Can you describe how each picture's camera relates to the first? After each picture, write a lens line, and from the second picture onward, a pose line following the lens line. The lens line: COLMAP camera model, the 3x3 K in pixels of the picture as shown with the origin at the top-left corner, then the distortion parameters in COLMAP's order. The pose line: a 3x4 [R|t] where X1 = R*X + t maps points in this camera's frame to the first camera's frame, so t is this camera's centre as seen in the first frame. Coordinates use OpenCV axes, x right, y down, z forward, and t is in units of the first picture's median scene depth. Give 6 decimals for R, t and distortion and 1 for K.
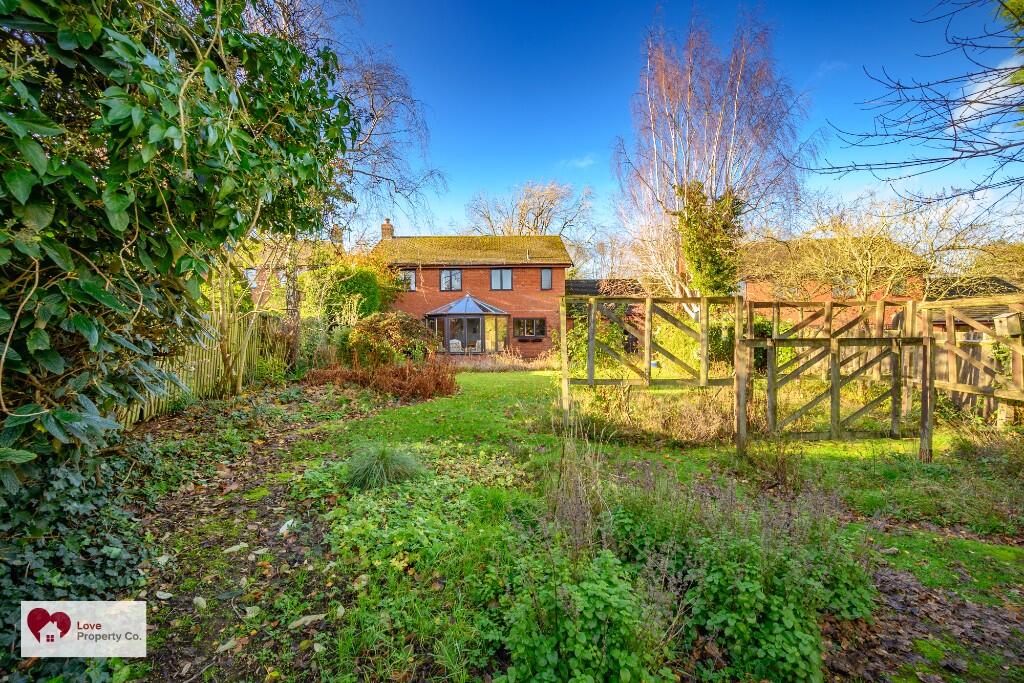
lens RADIAL K [[405.3, 0, 511.7], [0, 405.3, 343.6], [0, 0, 1]] dist [0.001607, -0.000167]
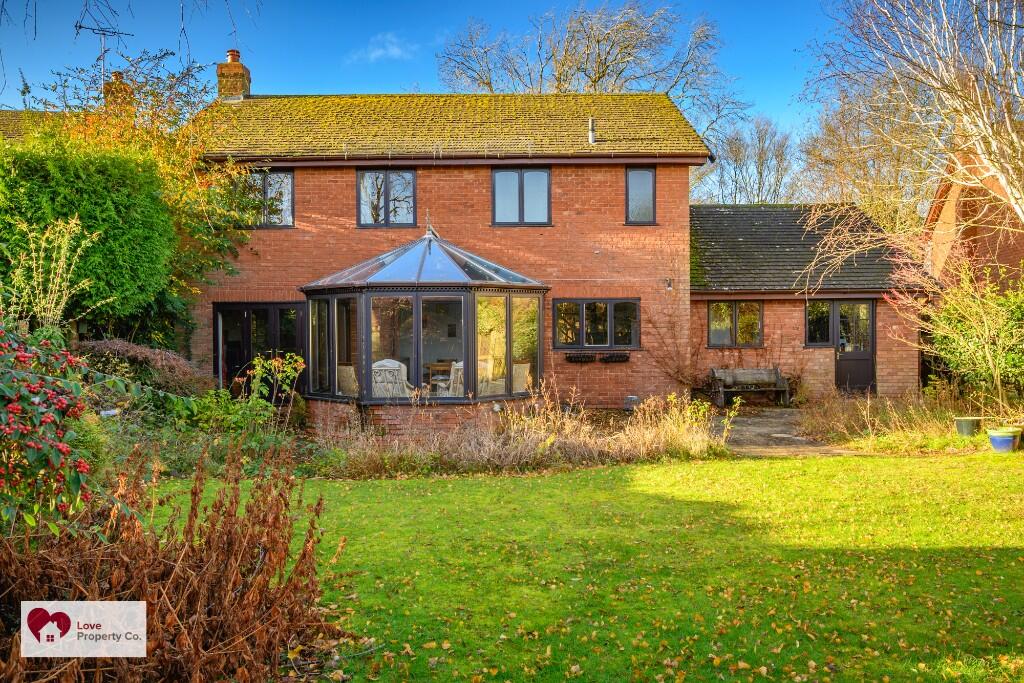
lens RADIAL K [[786.3, 0, 512.8], [0, 786.3, 346.2], [0, 0, 1]] dist [-0.004616, 0.004749]
pose [[0.999655, 0.000835, -0.026258, -0.014035], [-0.001109, 0.999945, -0.010416, -0.011978], [0.026248, 0.010441, 0.999601, 0.278195]]
